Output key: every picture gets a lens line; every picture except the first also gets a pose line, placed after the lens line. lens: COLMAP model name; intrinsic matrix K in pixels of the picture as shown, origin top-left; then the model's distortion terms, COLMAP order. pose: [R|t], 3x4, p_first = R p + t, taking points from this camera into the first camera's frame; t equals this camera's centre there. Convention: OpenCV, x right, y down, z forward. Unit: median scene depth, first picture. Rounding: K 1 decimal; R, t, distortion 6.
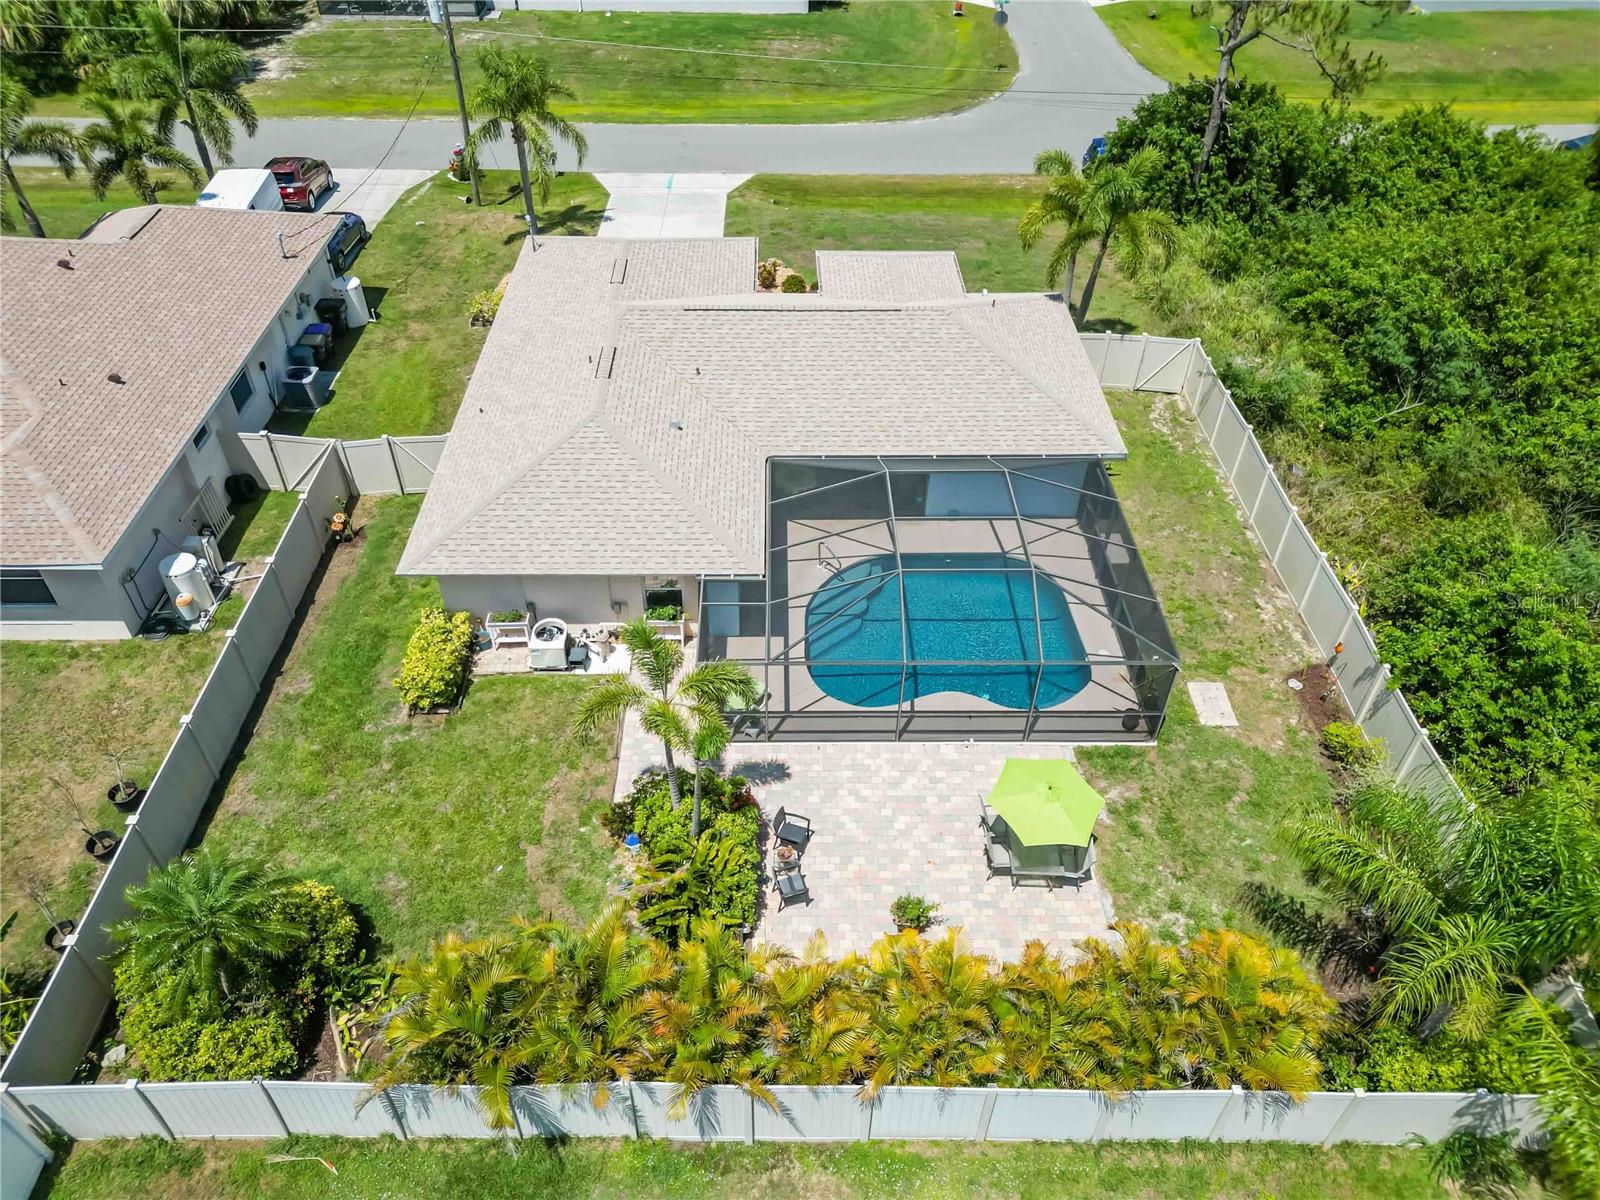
lens RADIAL K [[1122.9, 0, 795.1], [0, 1122.9, 600.9], [0, 0, 1]] dist [0.045123, -0.037816]
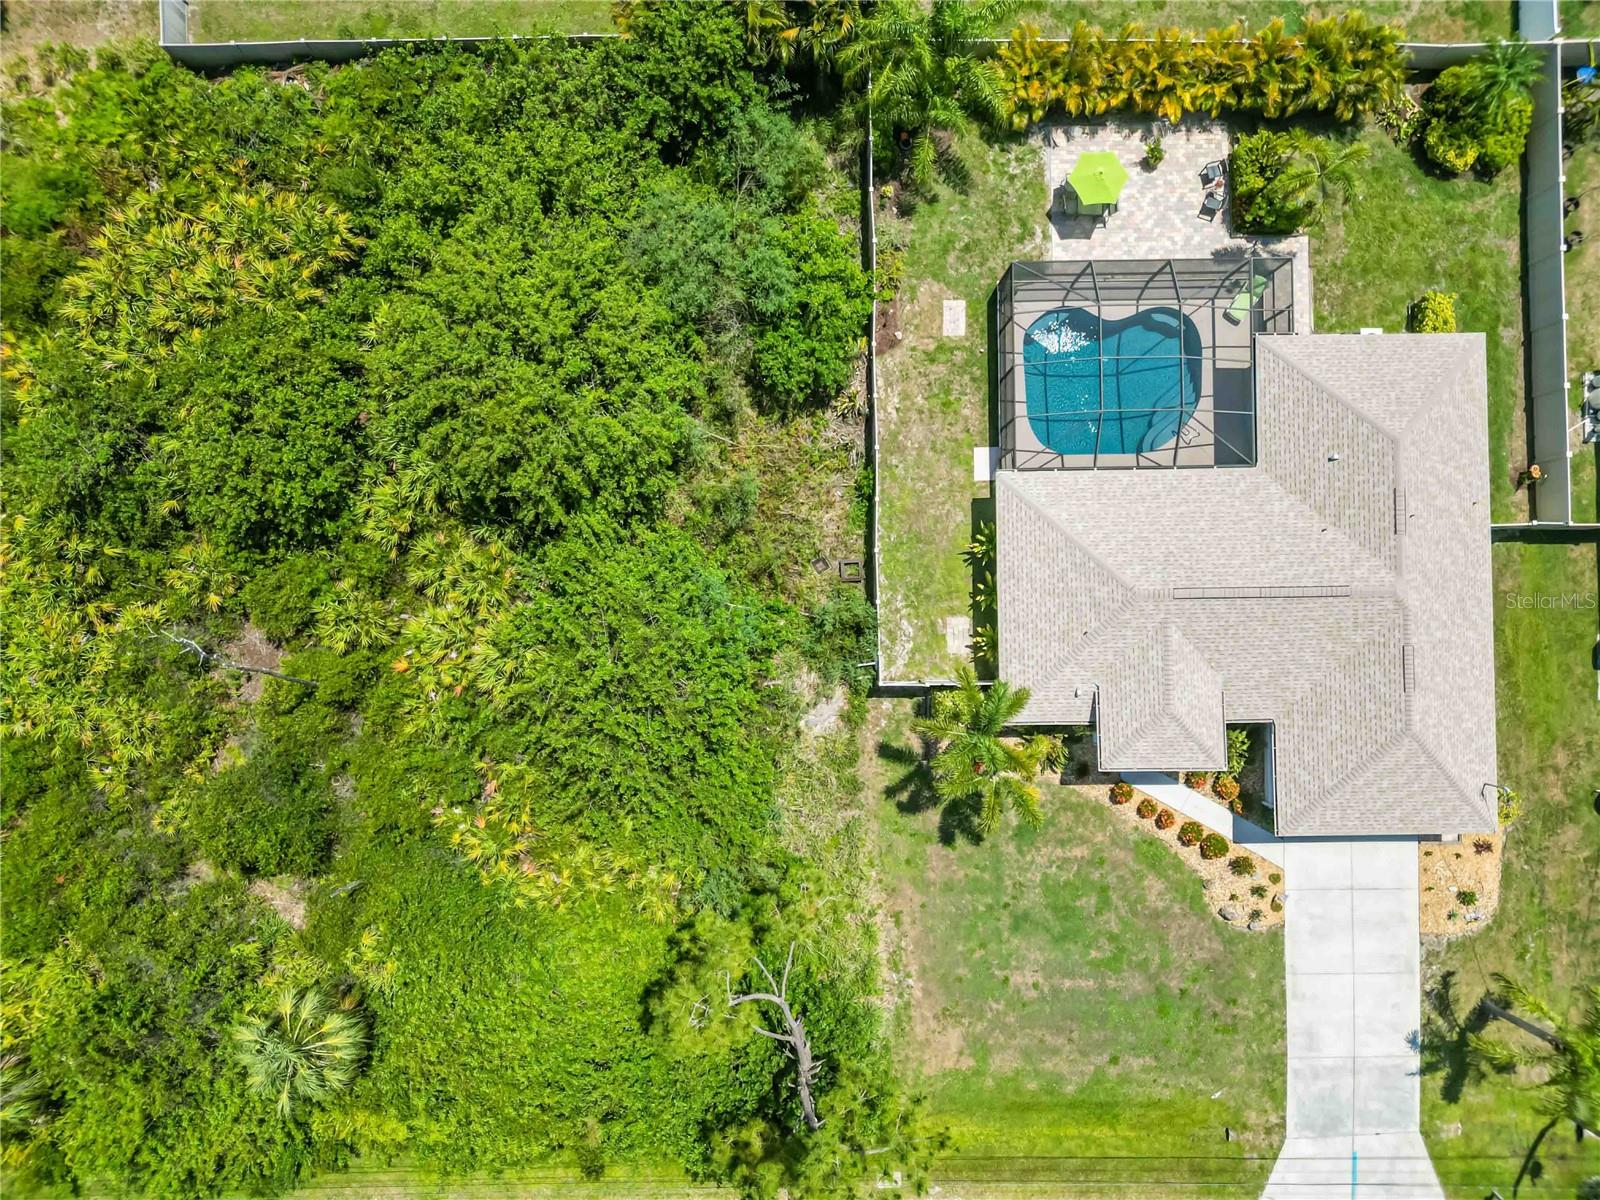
lens RADIAL K [[1114.1, 0, 795.2], [0, 1114.1, 598.7], [0, 0, 1]] dist [0.063534, -0.057250]
pose [[-0.999568, -0.001793, -0.029344, 0.564680], [-0.021217, -0.646891, 0.762287, -1.236058], [-0.020349, 0.762580, 0.646573, 0.223834]]
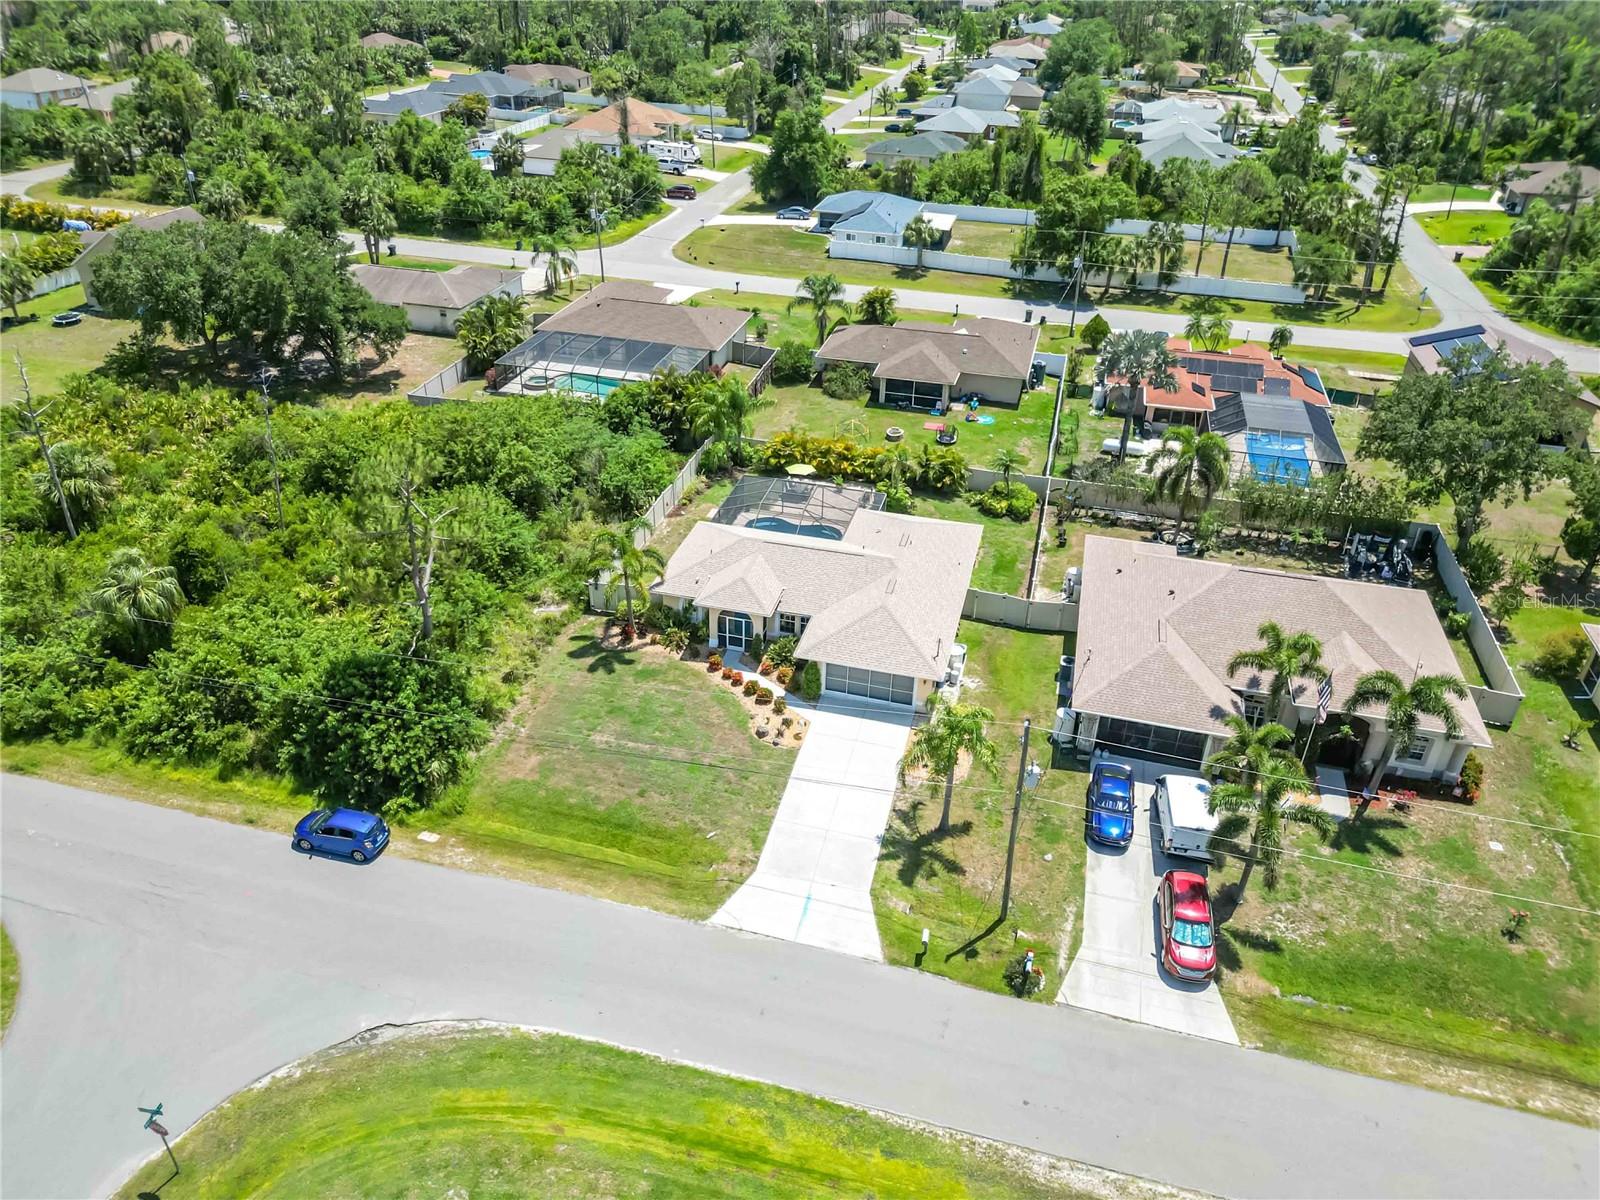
lens RADIAL K [[1122.1, 0, 794.3], [0, 1122.1, 598.7], [0, 0, 1]] dist [0.067545, -0.066152]
pose [[-0.962972, -0.166332, 0.212175, -0.440555], [0.152958, 0.311004, 0.938019, -2.268978], [-0.222010, 0.935740, -0.274047, 1.726079]]
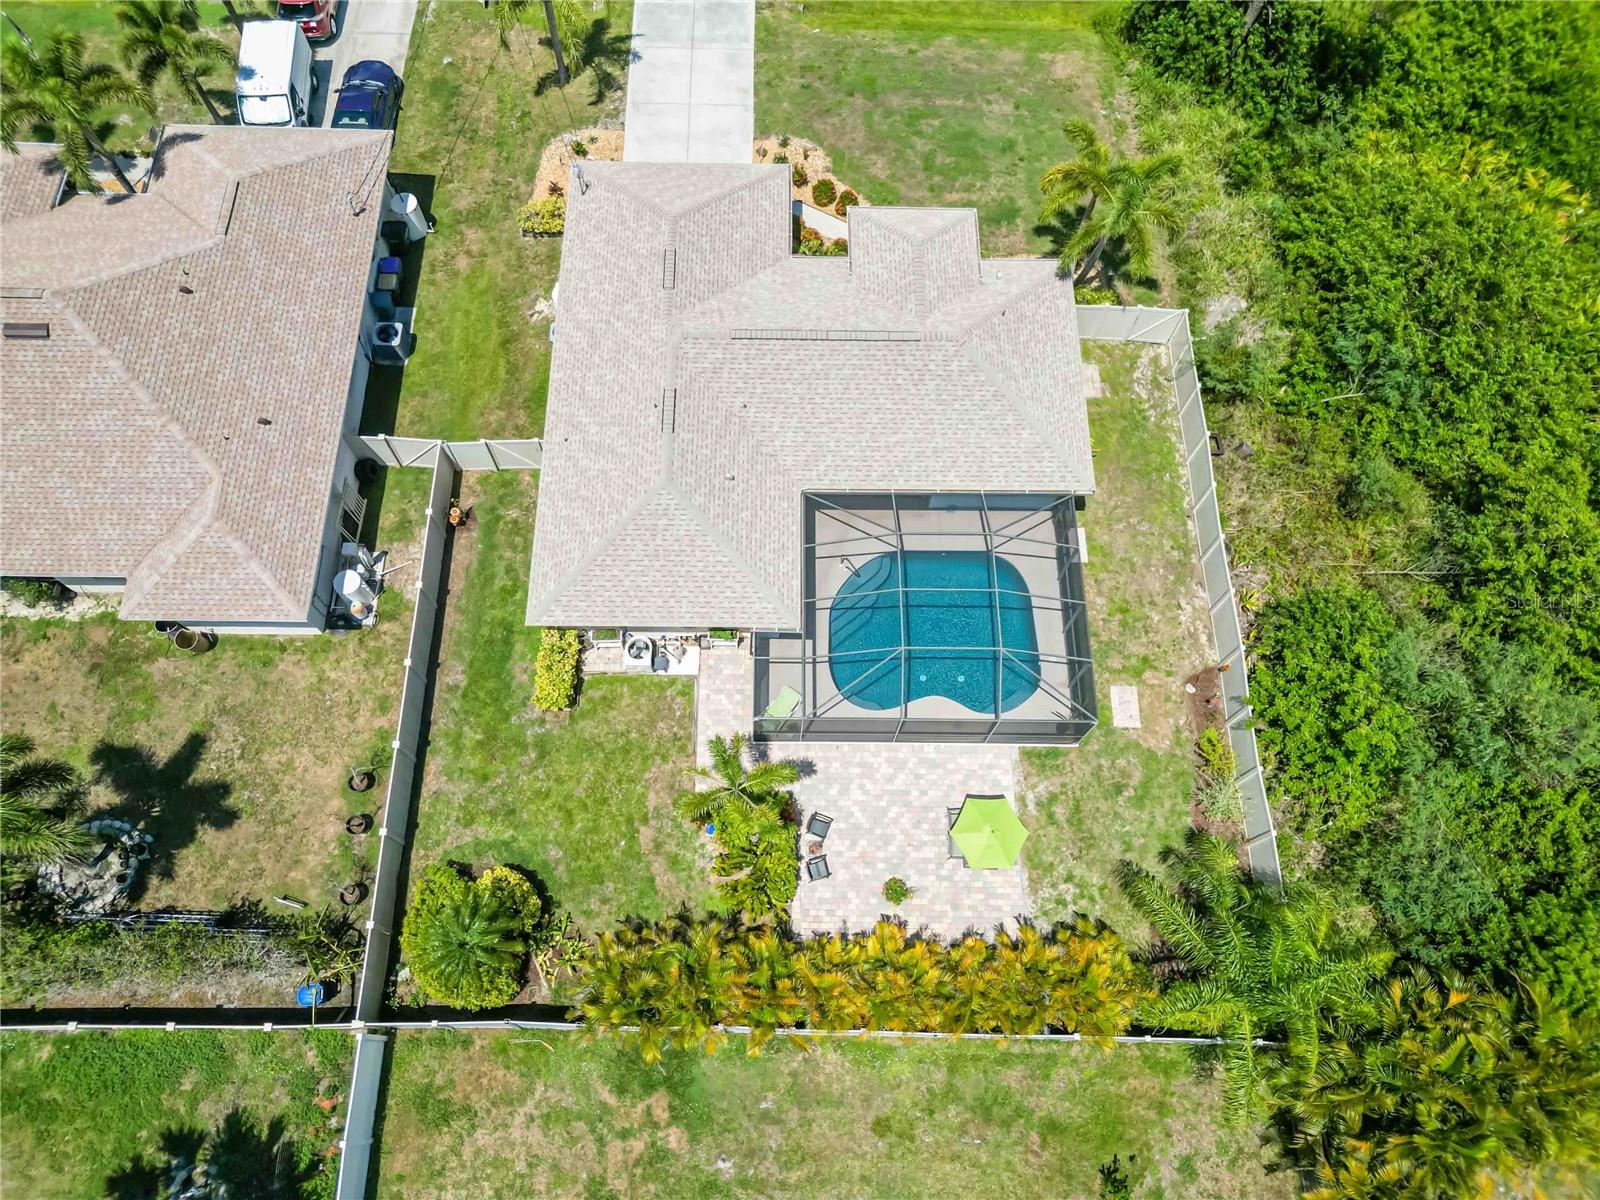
lens RADIAL K [[1124.0, 0, 795.1], [0, 1124.0, 597.7], [0, 0, 1]] dist [0.064295, -0.064664]
pose [[0.999816, 0.018835, 0.003616, -0.033611], [-0.018549, 0.901717, 0.431929, -0.532686], [0.004875, -0.431916, 0.901900, -0.157599]]
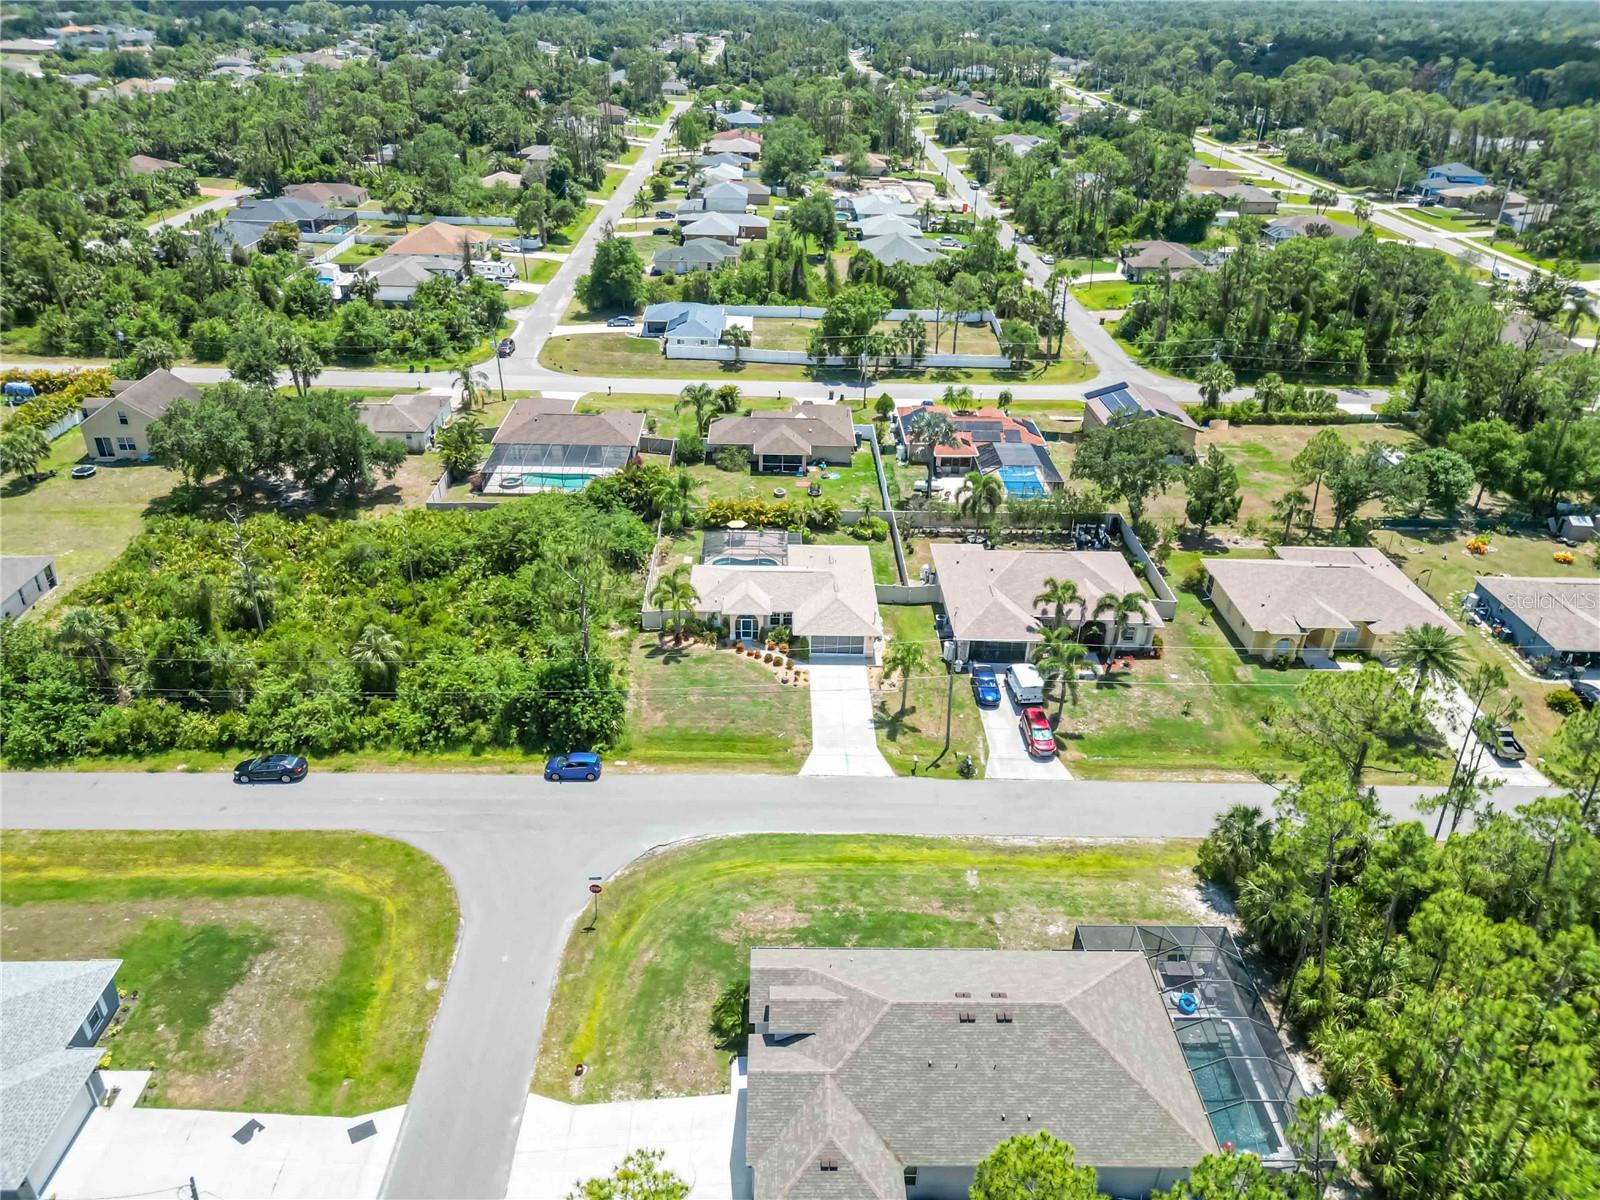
lens RADIAL K [[1120.3, 0, 792.6], [0, 1120.3, 597.9], [0, 0, 1]] dist [0.105504, -0.144986]
pose [[-0.999522, -0.028086, -0.012889, 0.004049], [-0.021511, 0.332889, 0.942721, -3.542984], [-0.022186, 0.942548, -0.333334, 2.278990]]
